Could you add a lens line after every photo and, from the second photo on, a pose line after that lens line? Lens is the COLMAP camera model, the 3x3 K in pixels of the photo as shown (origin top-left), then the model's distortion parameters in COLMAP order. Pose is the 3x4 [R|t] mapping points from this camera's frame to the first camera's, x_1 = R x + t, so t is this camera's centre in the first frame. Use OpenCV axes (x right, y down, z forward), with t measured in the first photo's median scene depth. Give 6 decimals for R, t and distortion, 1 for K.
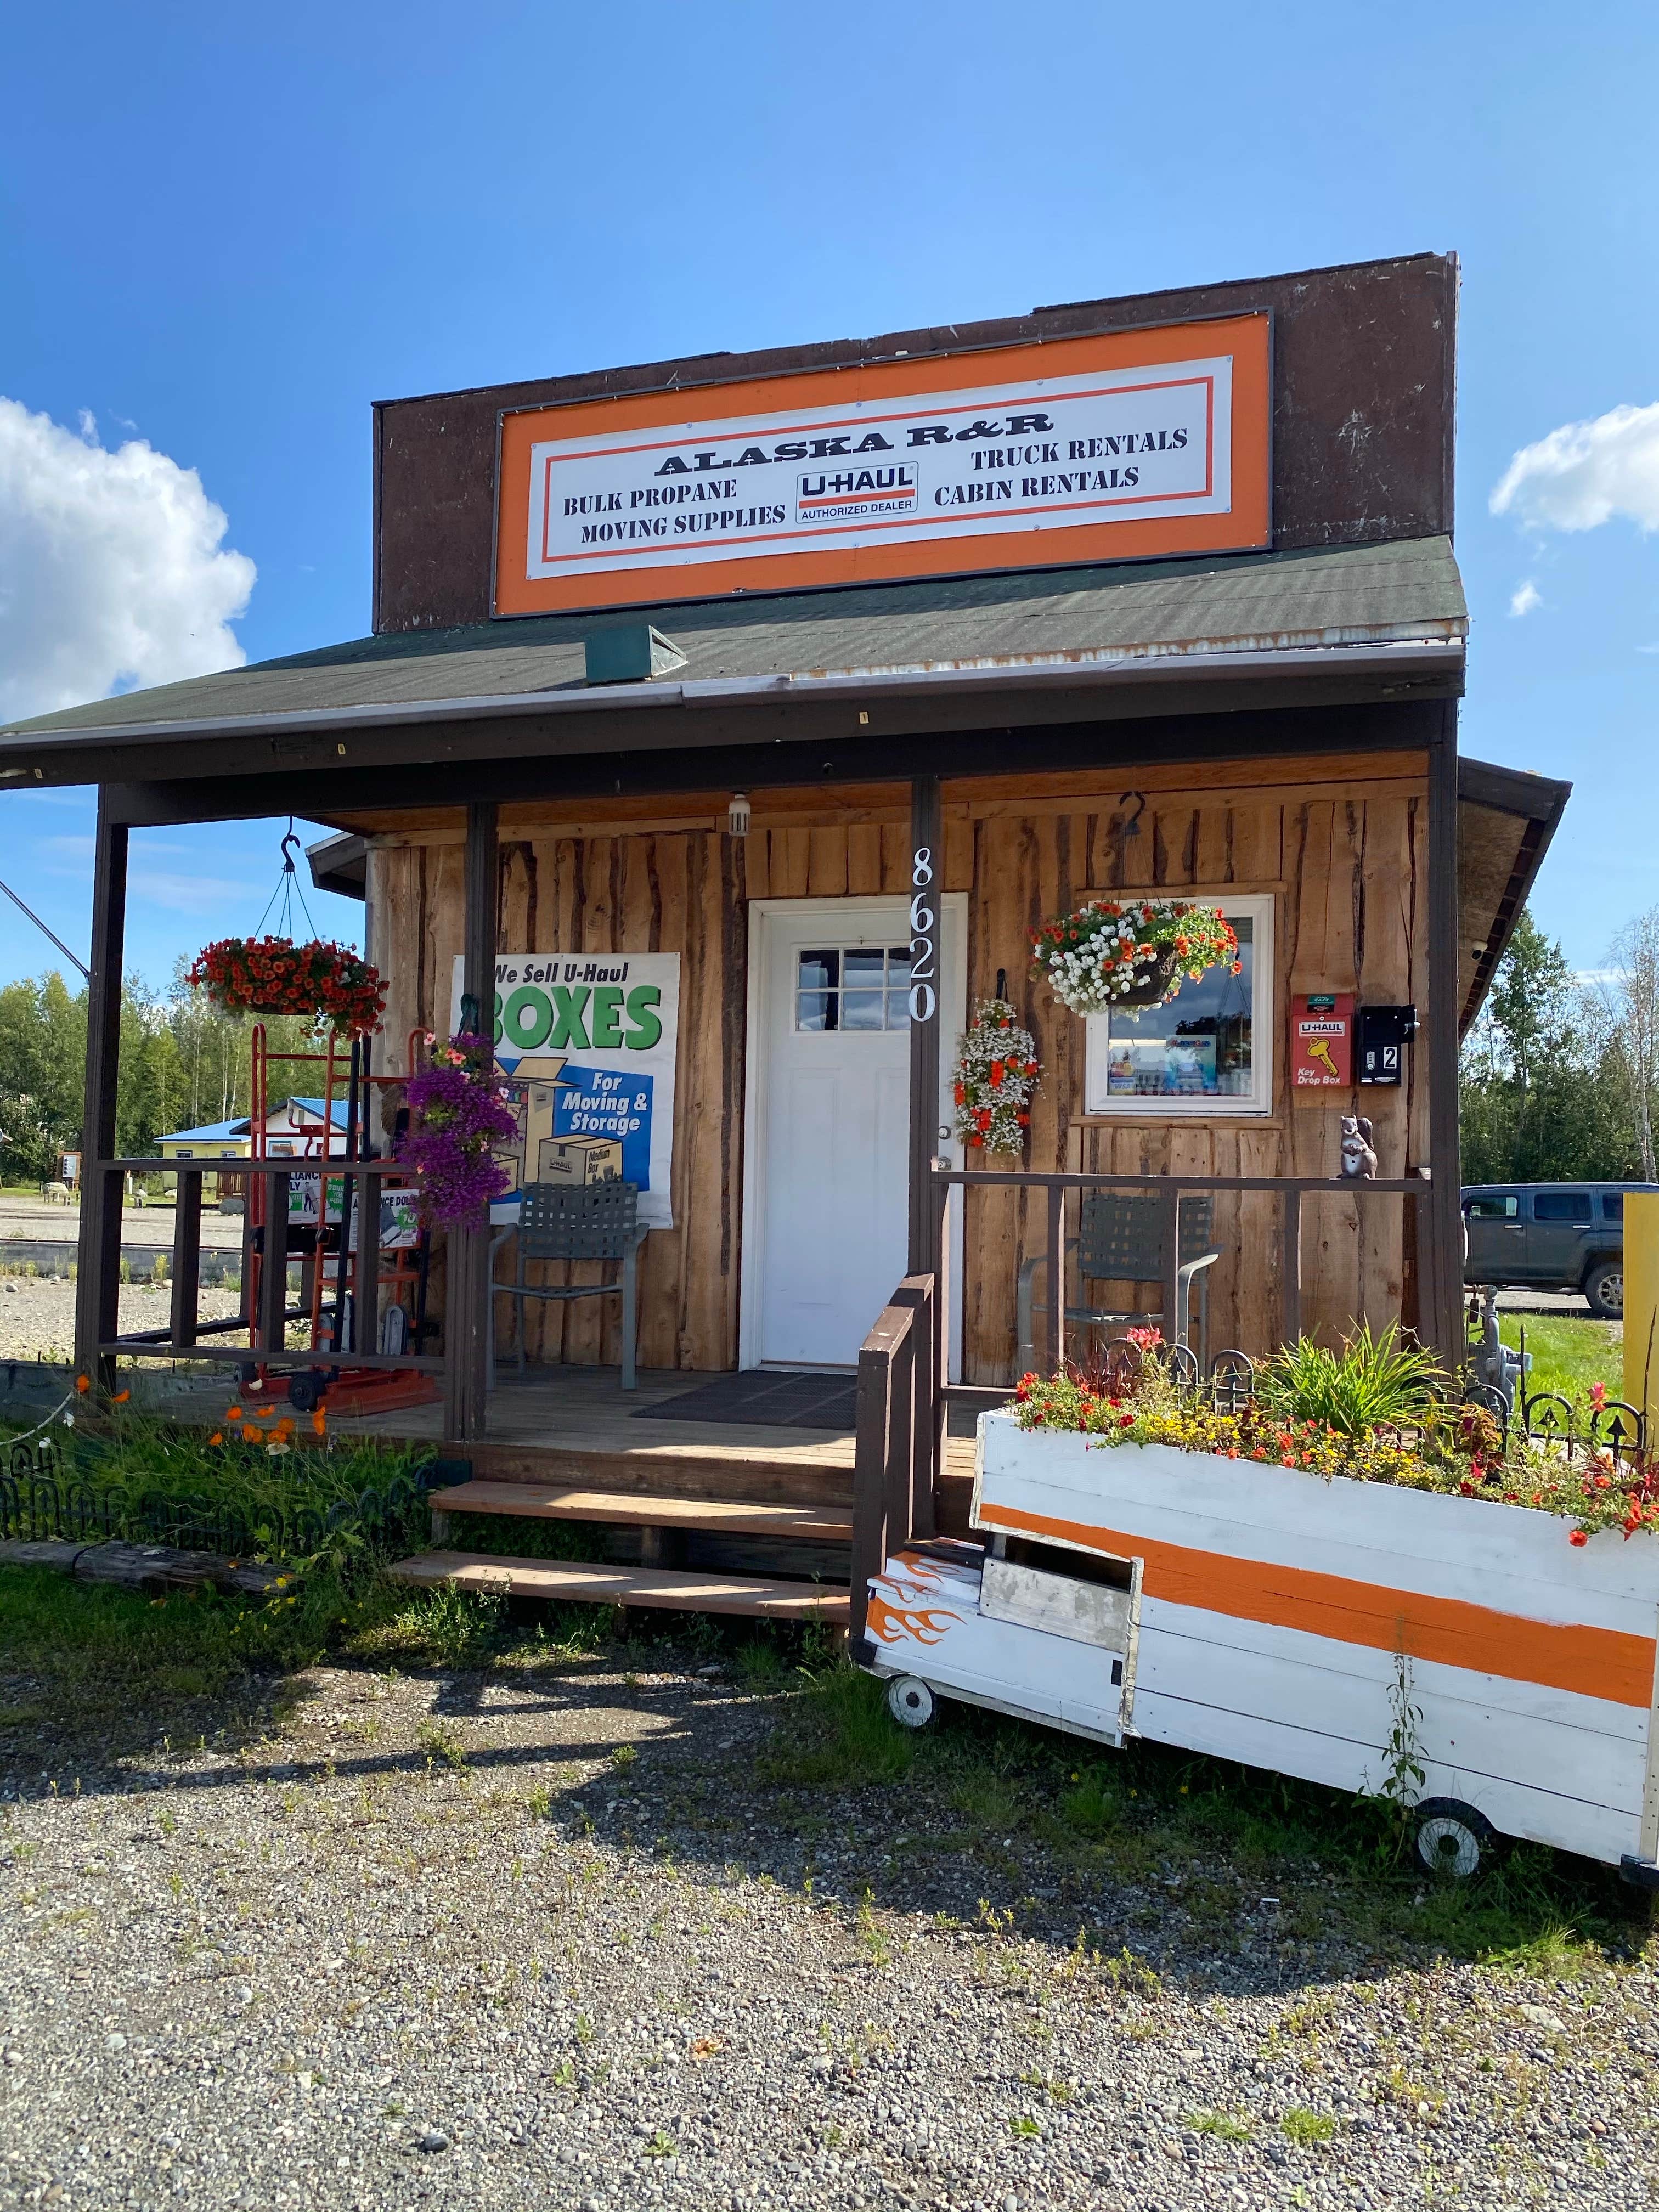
lens RADIAL K [[1655.2, 0, 829.3], [0, 1655.2, 1109.3], [0, 0, 1]] dist [0.049036, -0.058673]
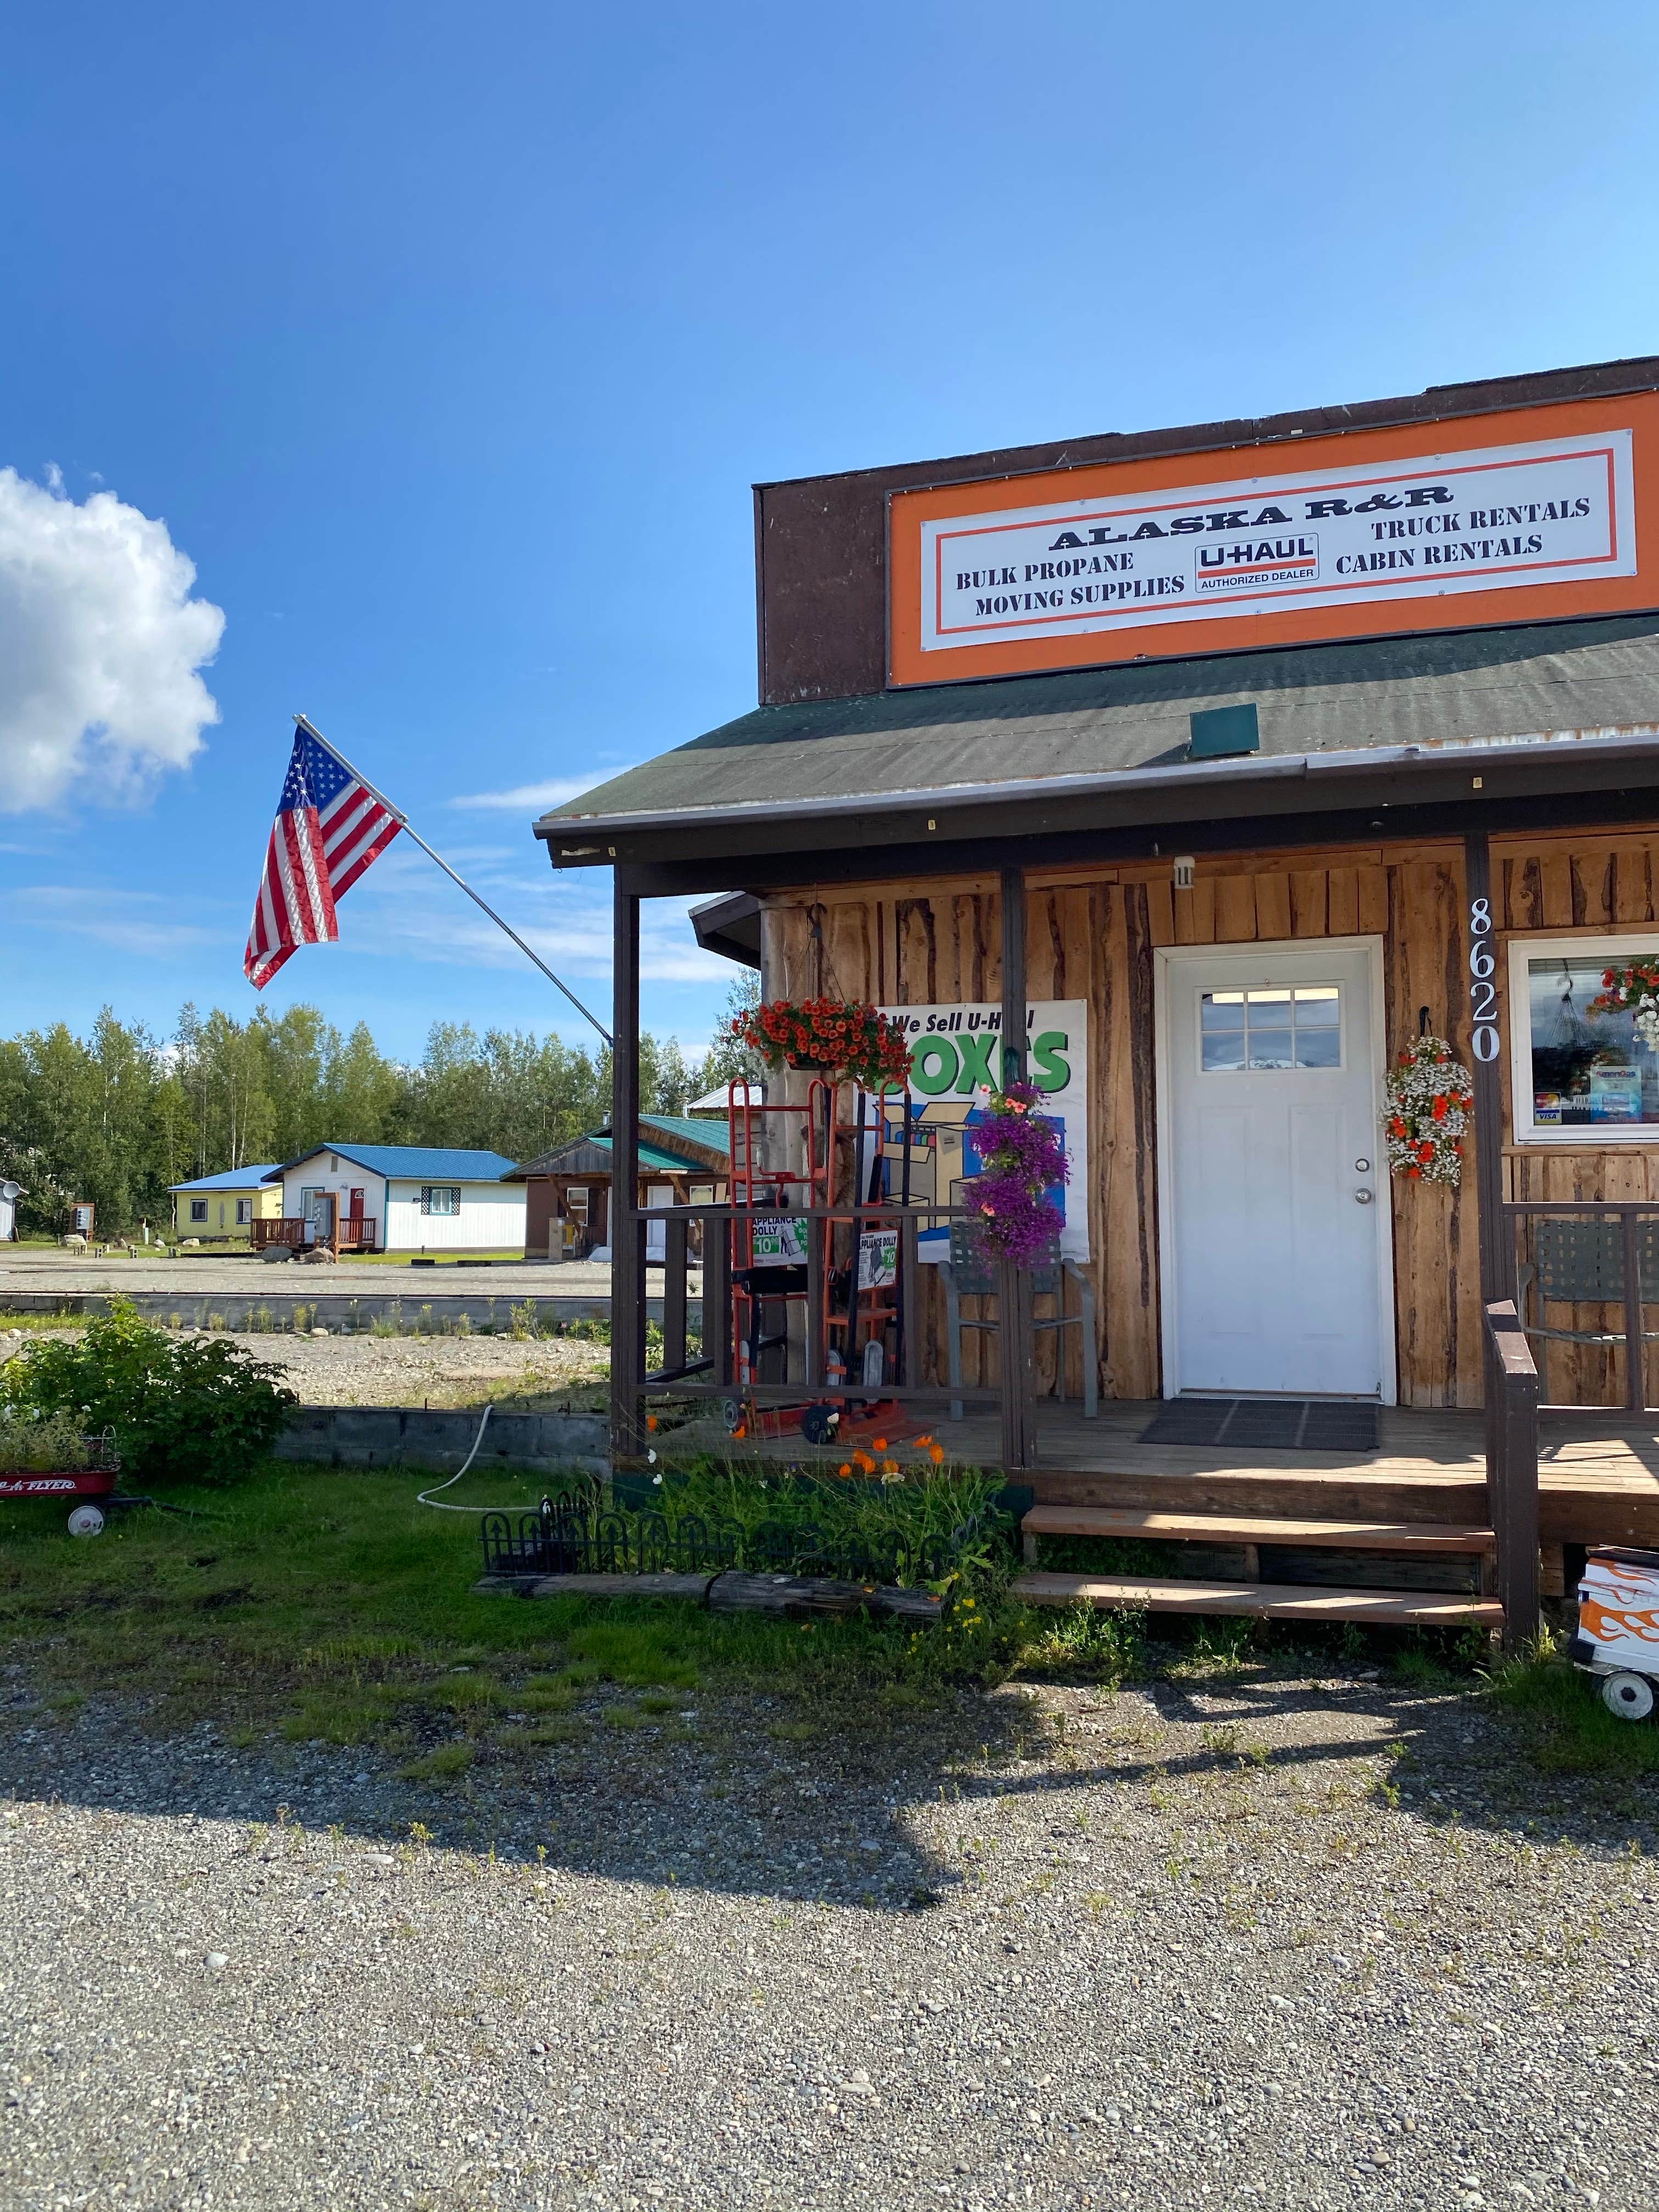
lens RADIAL K [[1655.2, 0, 813.0], [0, 1655.2, 1105.1], [0, 0, 1]] dist [0.049036, -0.058673]
pose [[0.999476, -0.026191, 0.019001, -0.299666], [0.026581, 0.999435, -0.020576, -0.011143], [-0.018451, 0.021070, 0.999608, -0.048947]]
